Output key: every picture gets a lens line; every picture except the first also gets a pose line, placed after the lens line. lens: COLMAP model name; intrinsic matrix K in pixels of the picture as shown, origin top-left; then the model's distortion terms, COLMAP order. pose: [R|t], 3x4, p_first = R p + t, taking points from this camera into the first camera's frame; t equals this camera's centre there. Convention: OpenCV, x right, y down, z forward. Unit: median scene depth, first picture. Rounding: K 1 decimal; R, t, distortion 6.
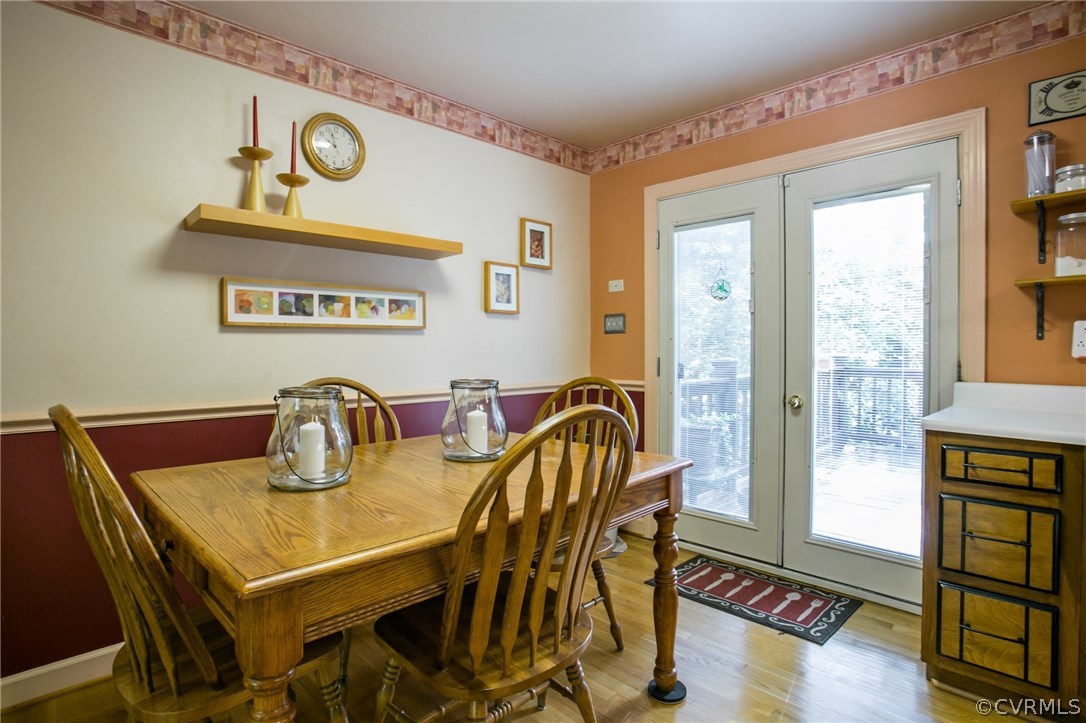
lens RADIAL K [[538.6, 0, 541.3], [0, 538.6, 358.0], [0, 0, 1]] dist [-0.022374, 0.005892]
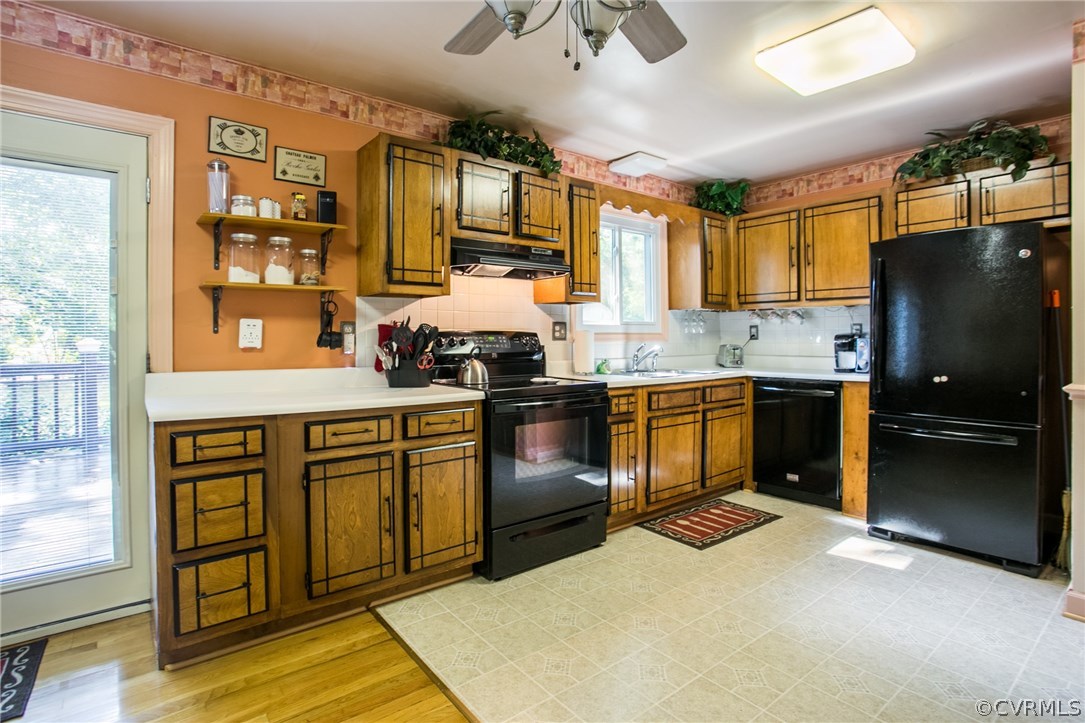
lens RADIAL K [[538.1, 0, 521.8], [0, 538.1, 340.3], [0, 0, 1]] dist [-0.022374, 0.005892]
pose [[0.146042, -0.003059, 0.989274, -0.173801], [0.021307, 0.999773, -0.000054, -0.004915], [-0.989049, 0.021087, 0.146074, 0.171479]]
